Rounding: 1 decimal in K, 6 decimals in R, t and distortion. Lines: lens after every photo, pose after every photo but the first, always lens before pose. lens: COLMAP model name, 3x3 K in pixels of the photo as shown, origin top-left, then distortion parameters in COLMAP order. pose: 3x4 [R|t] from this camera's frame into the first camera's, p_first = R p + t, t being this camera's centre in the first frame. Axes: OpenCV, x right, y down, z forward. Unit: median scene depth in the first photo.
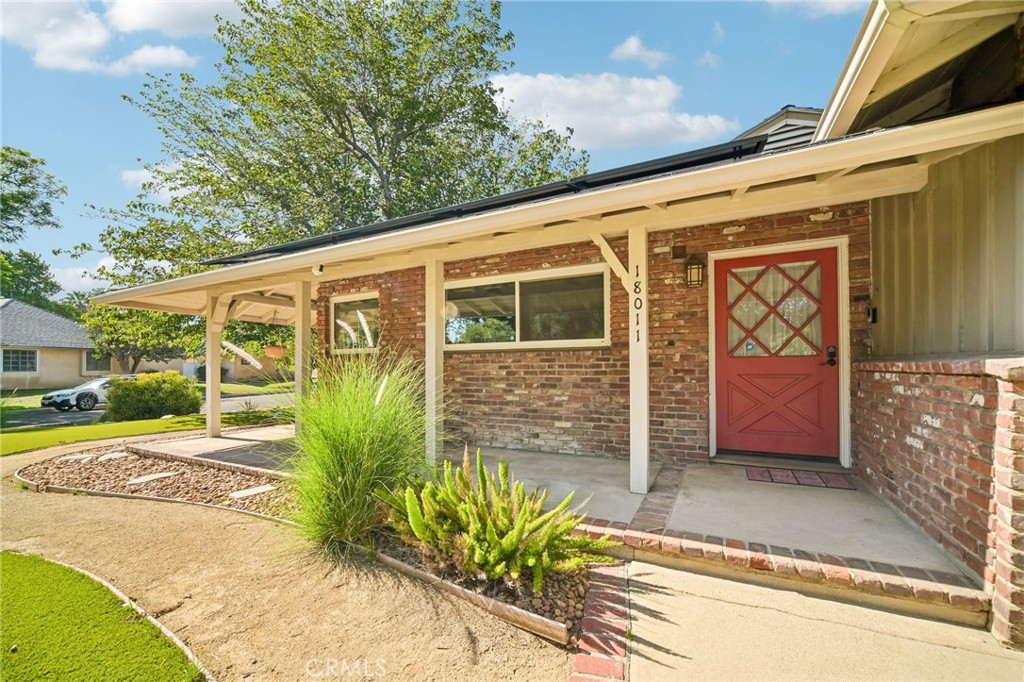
lens RADIAL K [[403.5, 0, 512.1], [0, 403.5, 366.3], [0, 0, 1]] dist [-0.017436, 0.000107]
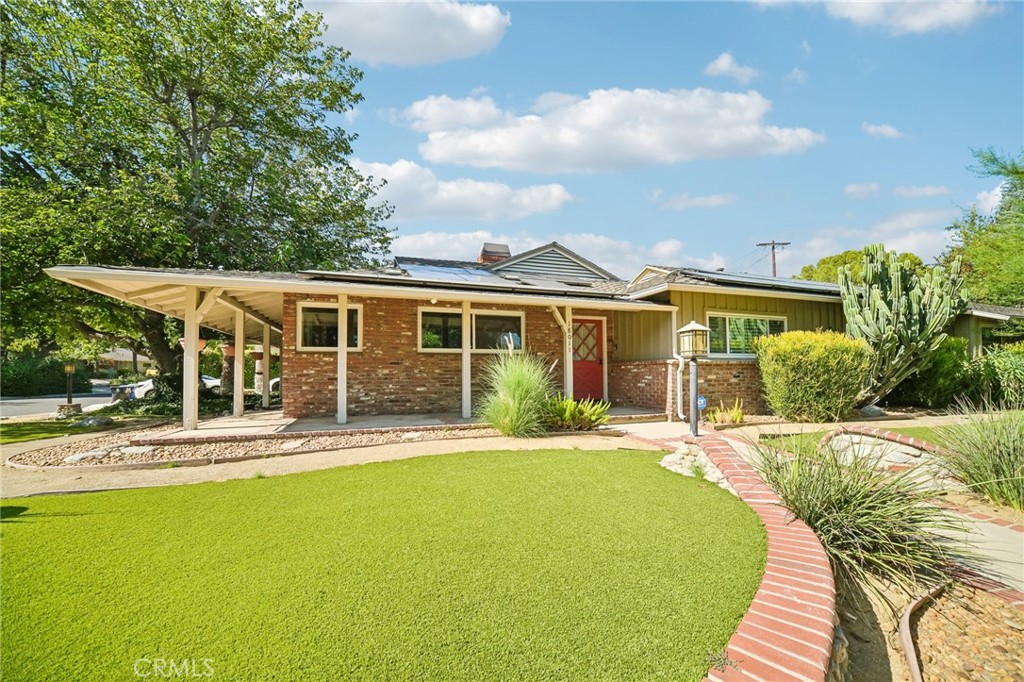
lens RADIAL K [[403.5, 0, 512.1], [0, 403.5, 366.3], [0, 0, 1]] dist [-0.017436, 0.000107]
pose [[0.692442, 0.020321, 0.721187, -1.477417], [-0.000159, 0.999608, -0.028012, 0.081361], [-0.721473, 0.019282, 0.692174, -0.402171]]
